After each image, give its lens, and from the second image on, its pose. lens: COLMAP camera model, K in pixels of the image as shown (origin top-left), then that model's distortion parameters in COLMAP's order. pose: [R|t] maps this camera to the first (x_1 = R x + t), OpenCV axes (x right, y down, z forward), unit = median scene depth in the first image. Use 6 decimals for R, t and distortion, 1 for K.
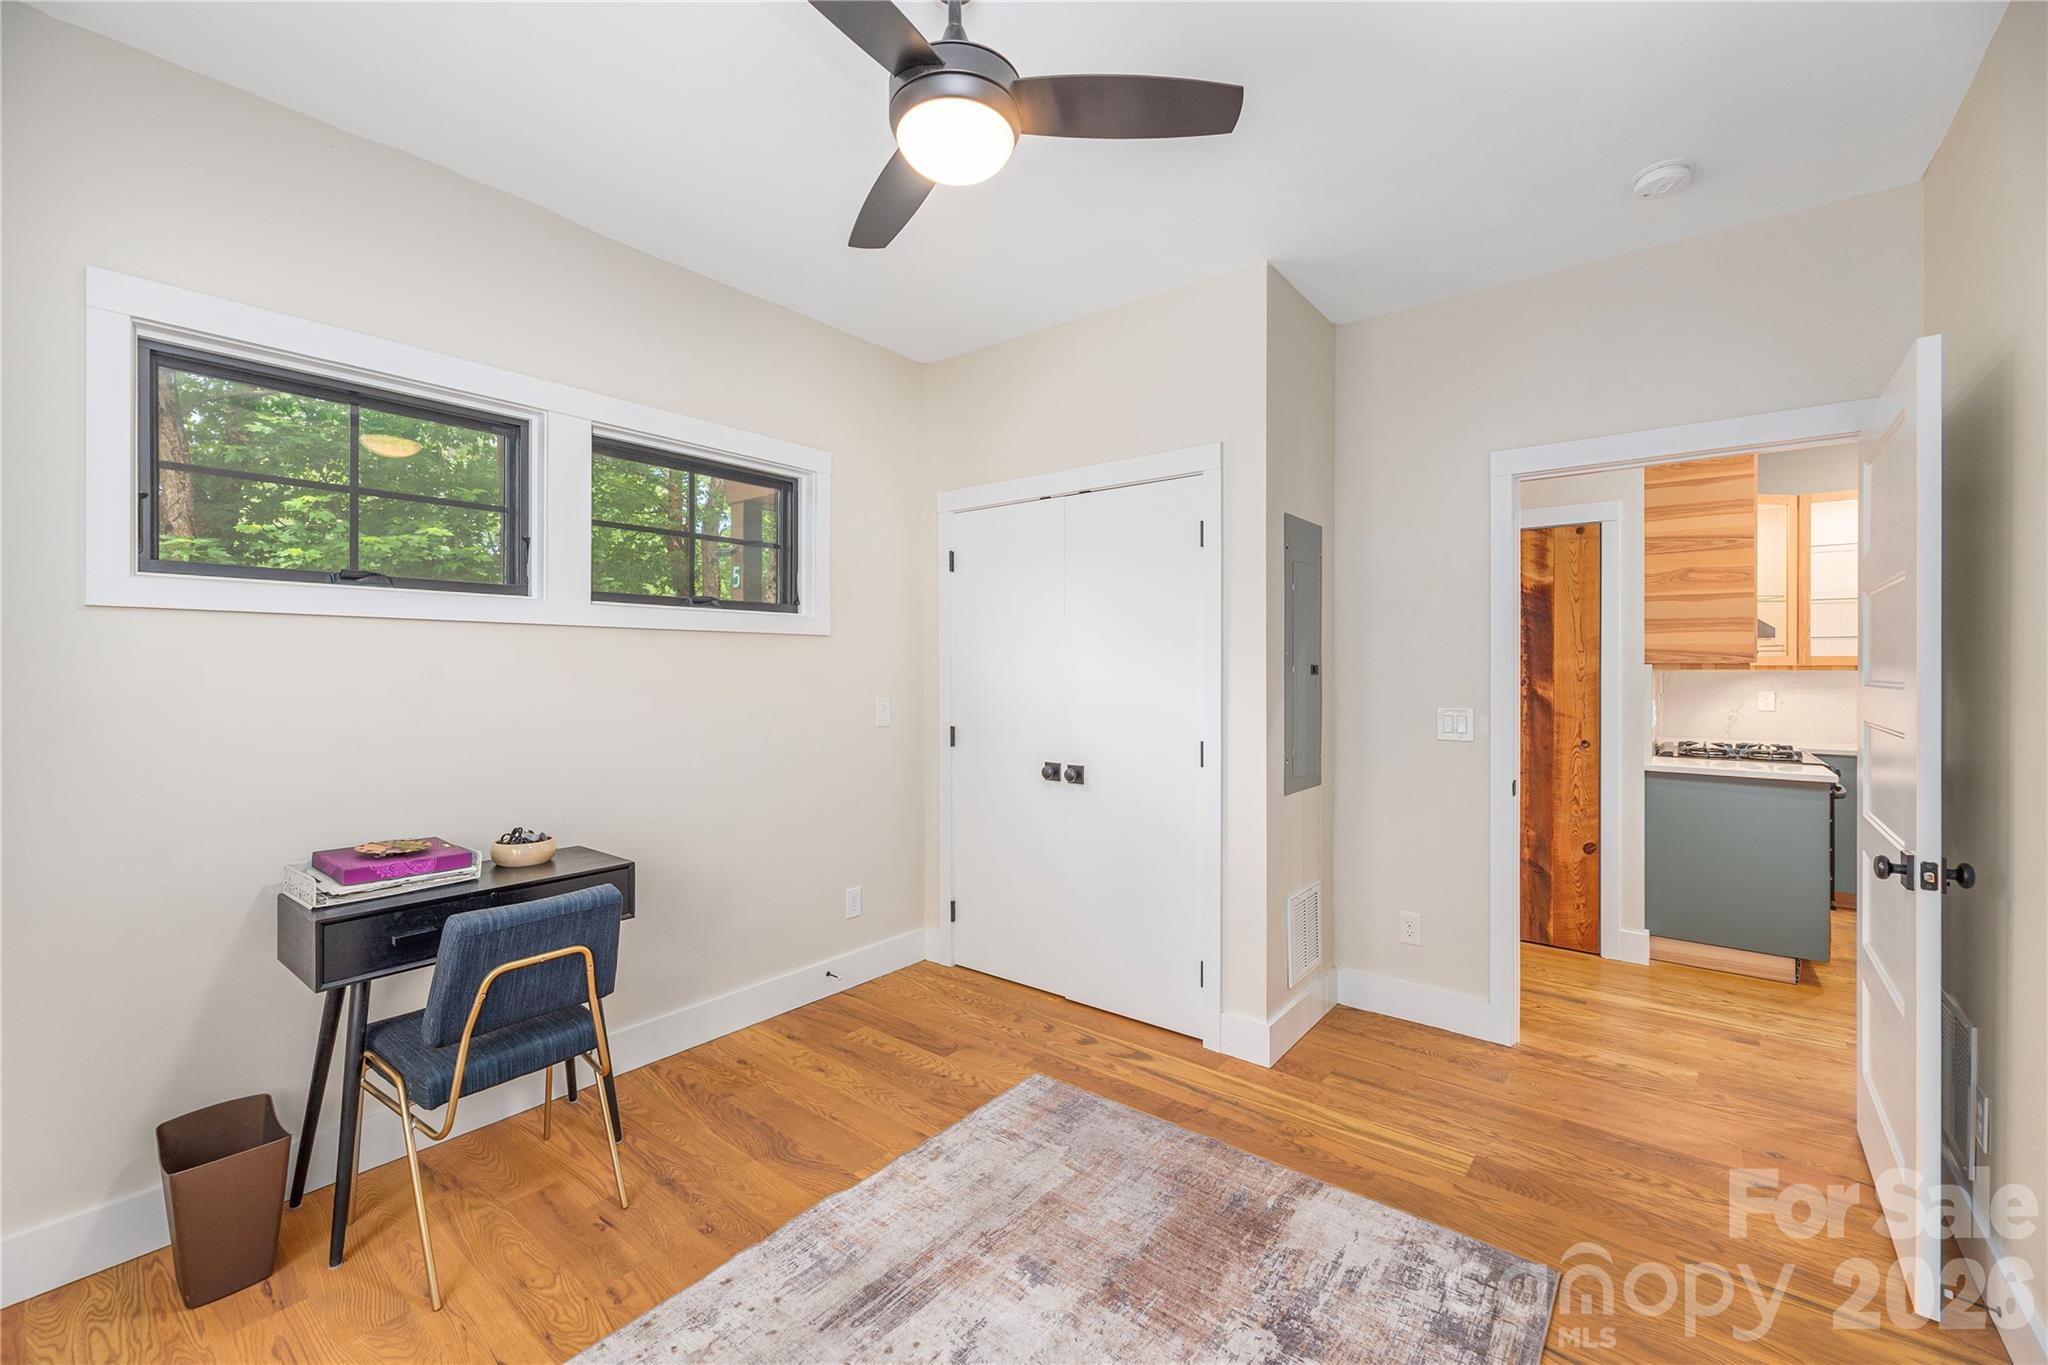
lens RADIAL K [[848.5, 0, 1030.0], [0, 848.5, 663.1], [0, 0, 1]] dist [-0.001819, -0.000999]
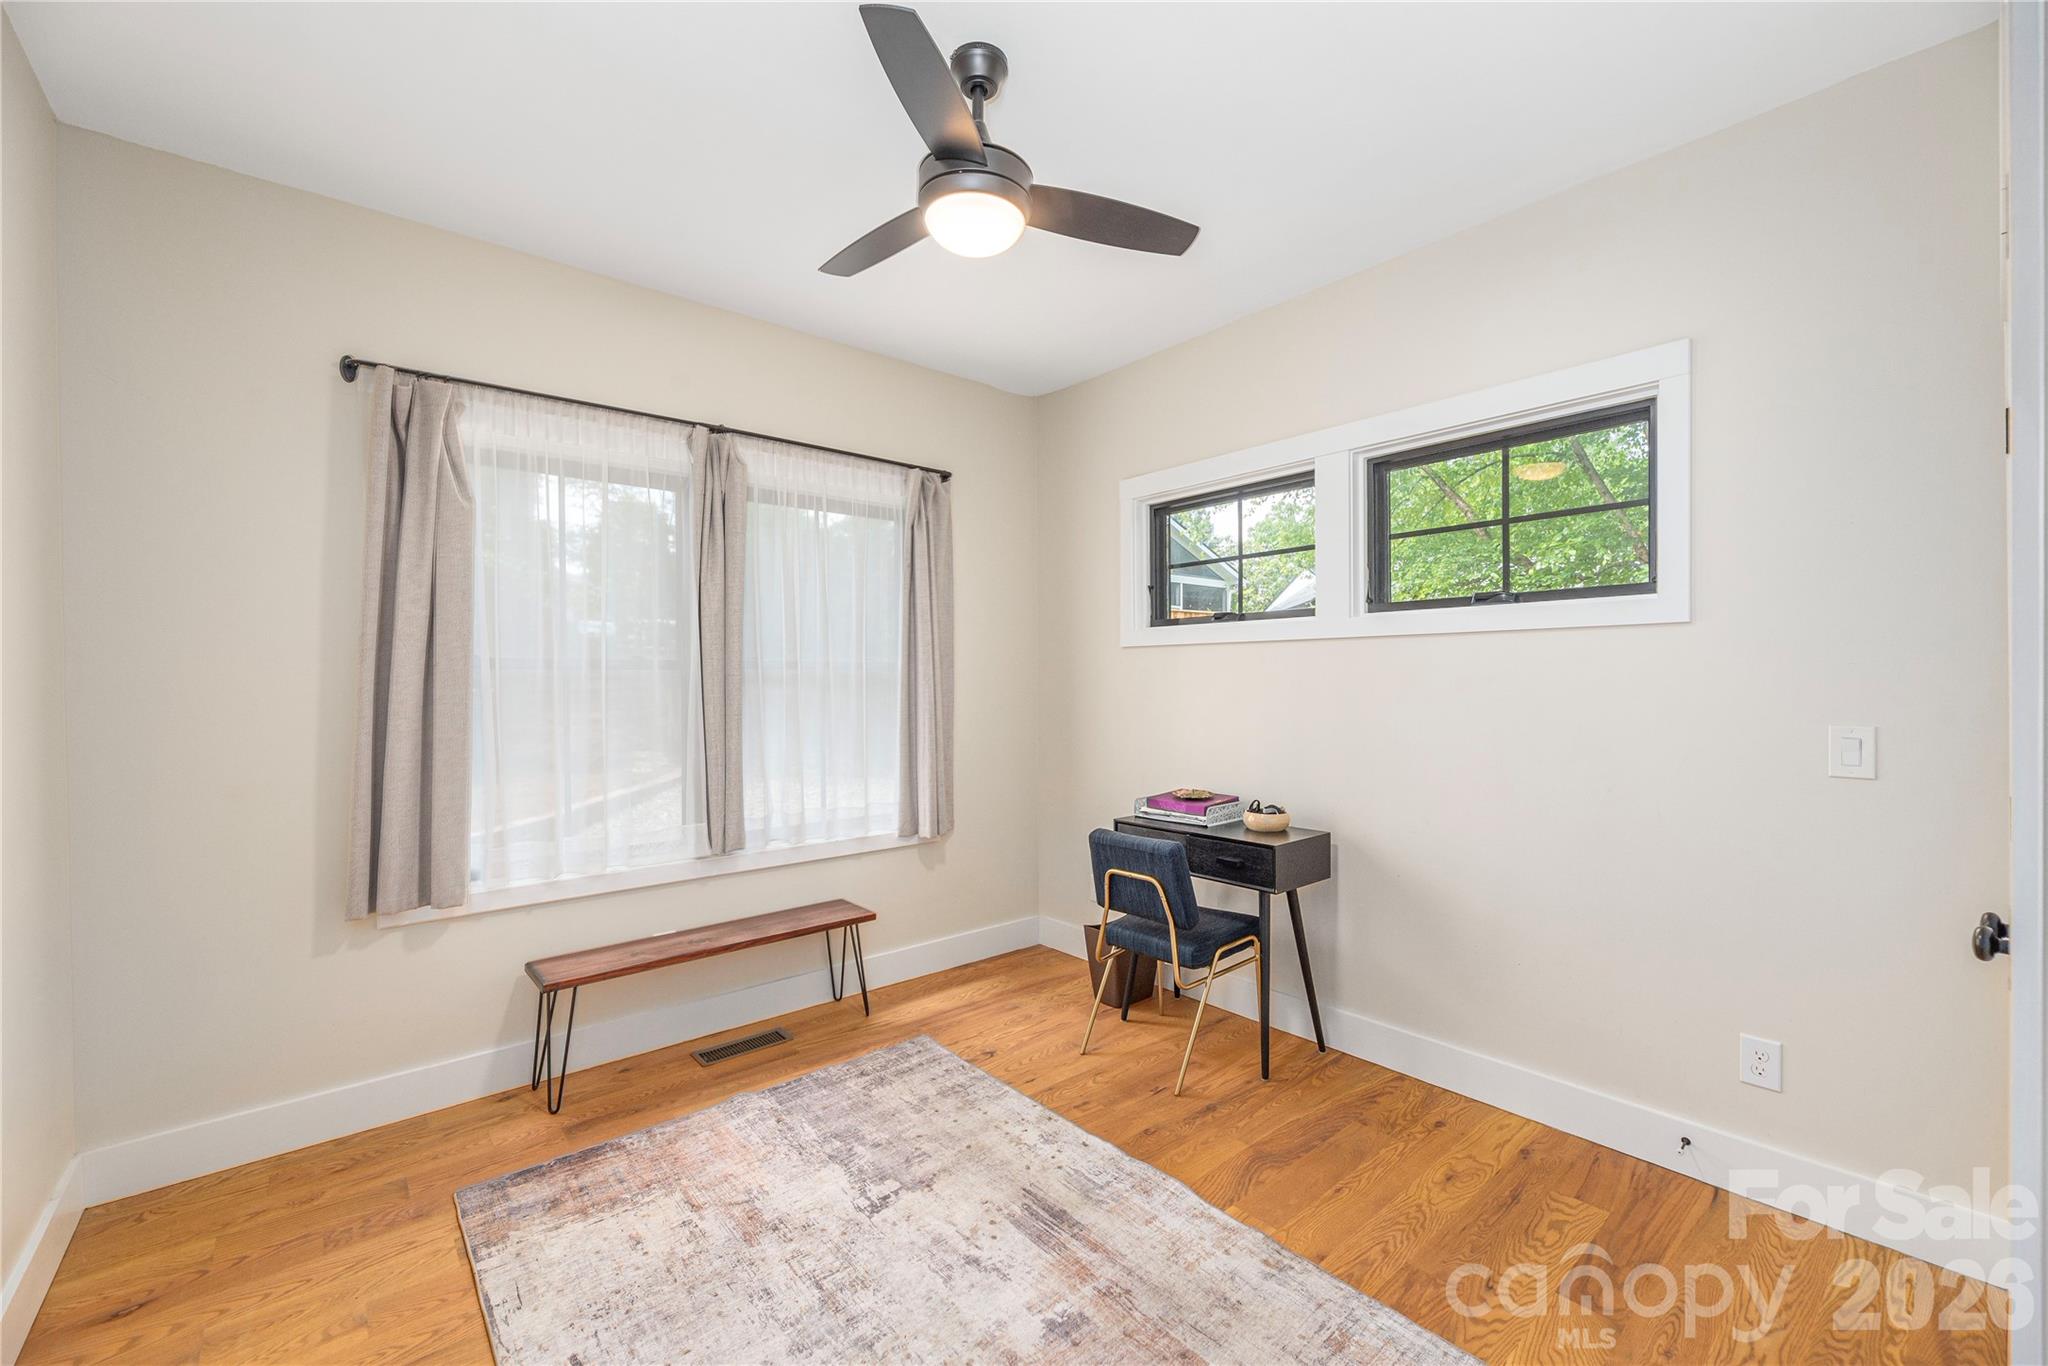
lens RADIAL K [[848.5, 0, 1013.5], [0, 848.5, 686.5], [0, 0, 1]] dist [-0.001819, -0.000999]
pose [[-0.215899, 0.007345, -0.976388, 0.823493], [0.008353, 0.999949, 0.005675, 0.012684], [0.976380, -0.006930, -0.215949, 1.034249]]
